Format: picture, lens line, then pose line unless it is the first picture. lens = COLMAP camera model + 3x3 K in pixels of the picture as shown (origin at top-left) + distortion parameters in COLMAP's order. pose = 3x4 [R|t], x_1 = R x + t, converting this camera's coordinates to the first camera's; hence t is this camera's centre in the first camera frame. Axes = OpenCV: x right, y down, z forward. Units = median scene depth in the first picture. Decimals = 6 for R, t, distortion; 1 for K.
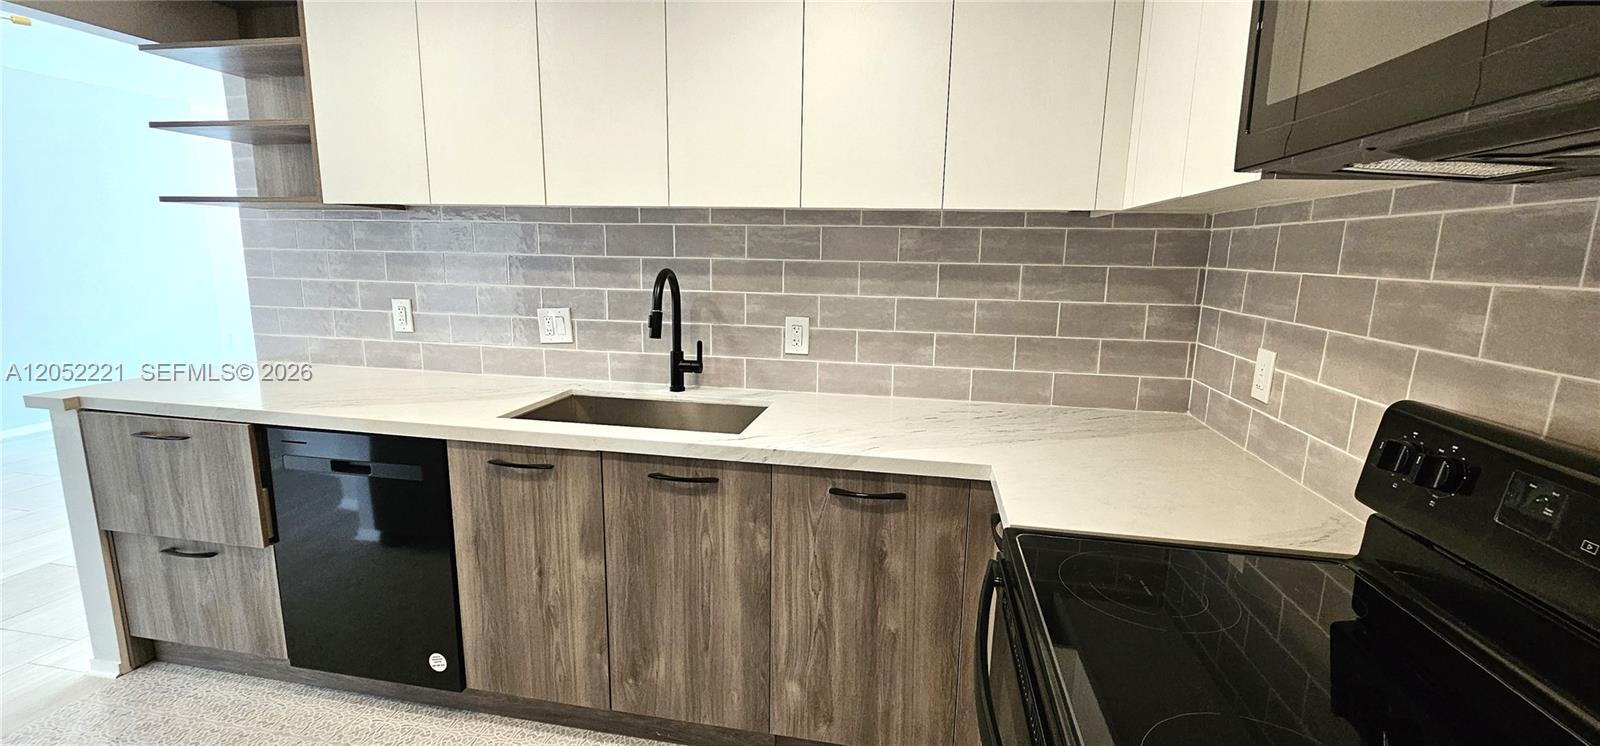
lens RADIAL K [[654.2, 0, 804.8], [0, 654.2, 367.1], [0, 0, 1]] dist [-0.001108, 0.000526]
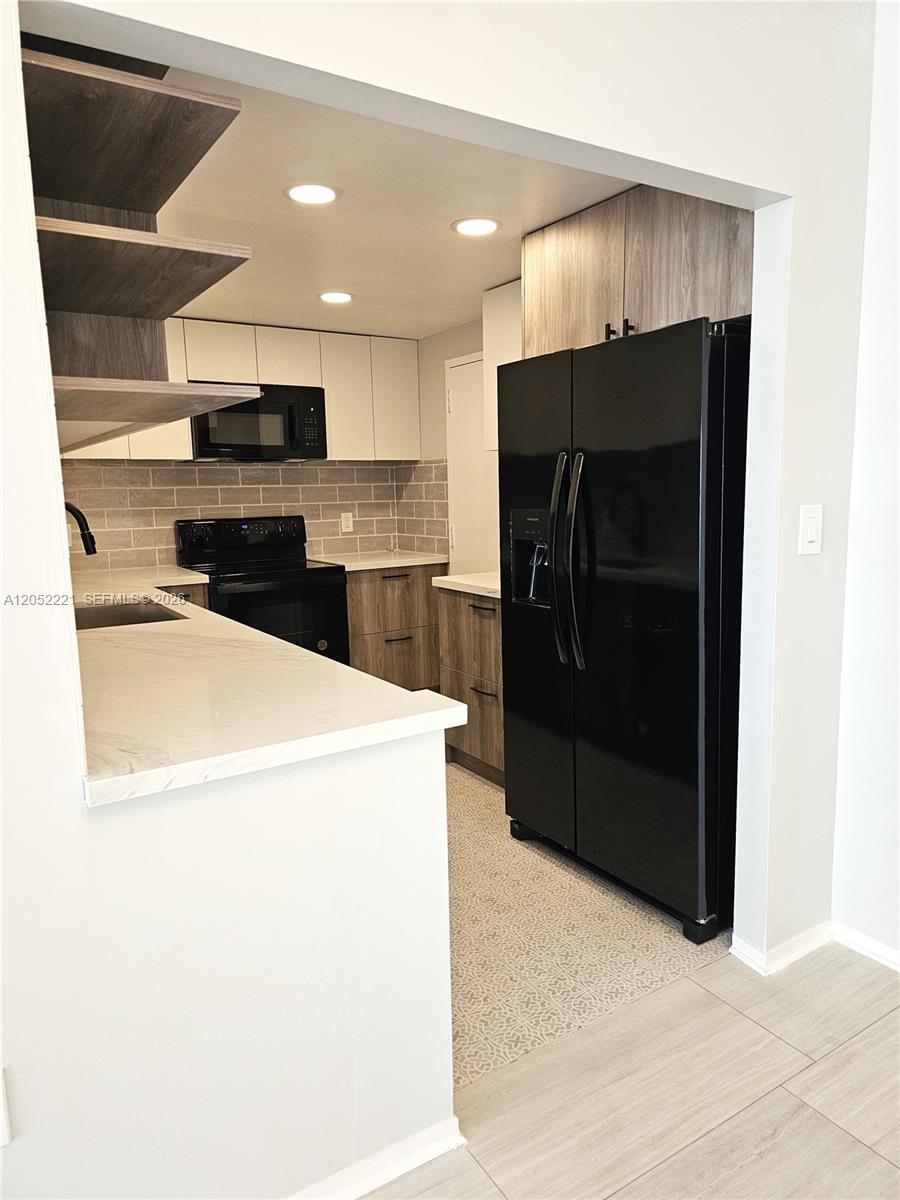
lens RADIAL K [[803.2, 0, 446.1], [0, 803.2, 598.1], [0, 0, 1]] dist [0.038449, -0.030652]
pose [[-0.672578, -0.110268, 0.731765, -1.405060], [0.134574, 0.954124, 0.267463, -0.221133], [-0.727687, 0.278366, -0.626884, 1.185932]]
